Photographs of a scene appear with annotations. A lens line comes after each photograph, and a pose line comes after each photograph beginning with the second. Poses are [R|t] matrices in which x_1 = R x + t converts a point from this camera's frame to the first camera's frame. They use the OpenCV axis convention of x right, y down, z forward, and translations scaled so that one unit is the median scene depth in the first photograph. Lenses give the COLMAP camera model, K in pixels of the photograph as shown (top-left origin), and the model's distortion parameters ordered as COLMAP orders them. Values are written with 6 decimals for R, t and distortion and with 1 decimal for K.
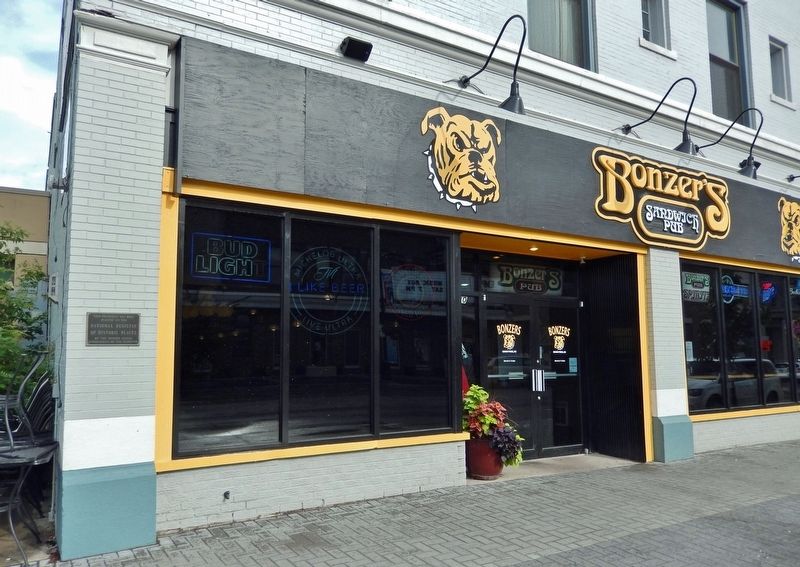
lens RADIAL K [[612.2, 0, 398.0], [0, 612.2, 284.2], [0, 0, 1]] dist [-0.024110, -0.003205]
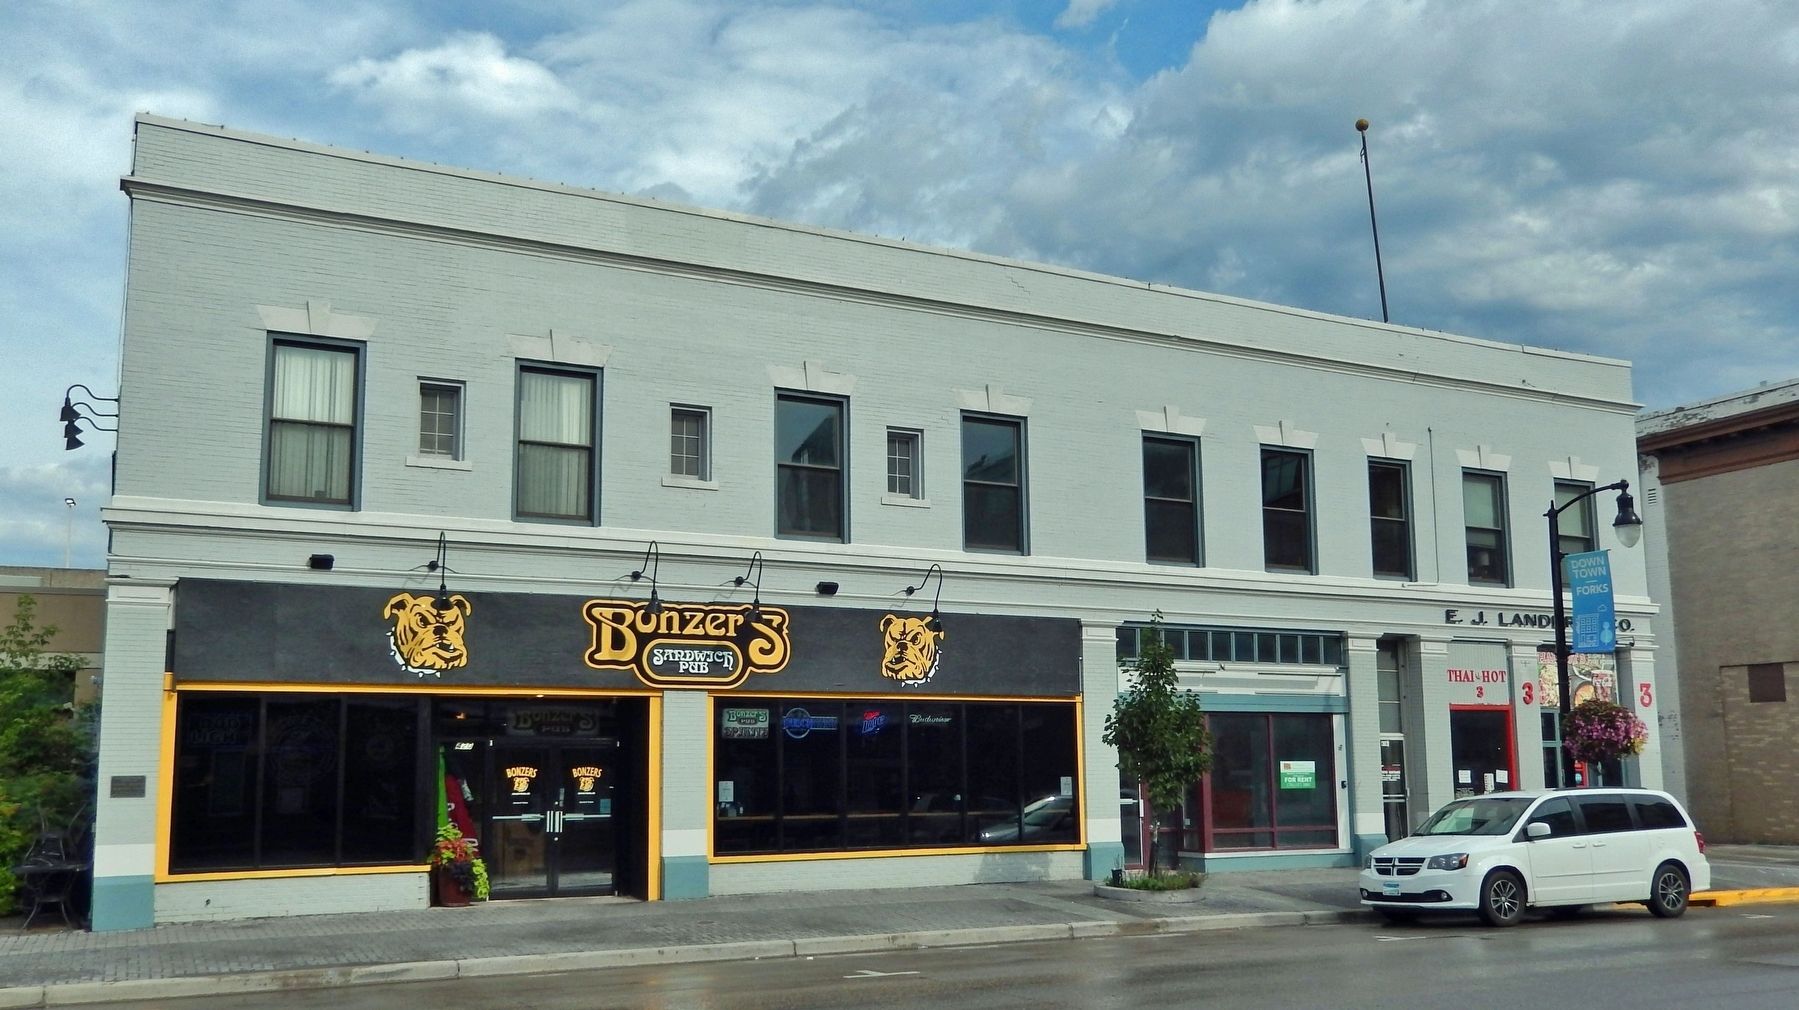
lens RADIAL K [[1517.4, 0, 903.6], [0, 1517.4, 509.0], [0, 0, 1]] dist [-0.028727, -0.015990]
pose [[0.997357, -0.022304, -0.069151, 1.026937], [0.018487, 0.998296, -0.055350, -0.221154], [0.070268, 0.053925, 0.996070, -1.558505]]
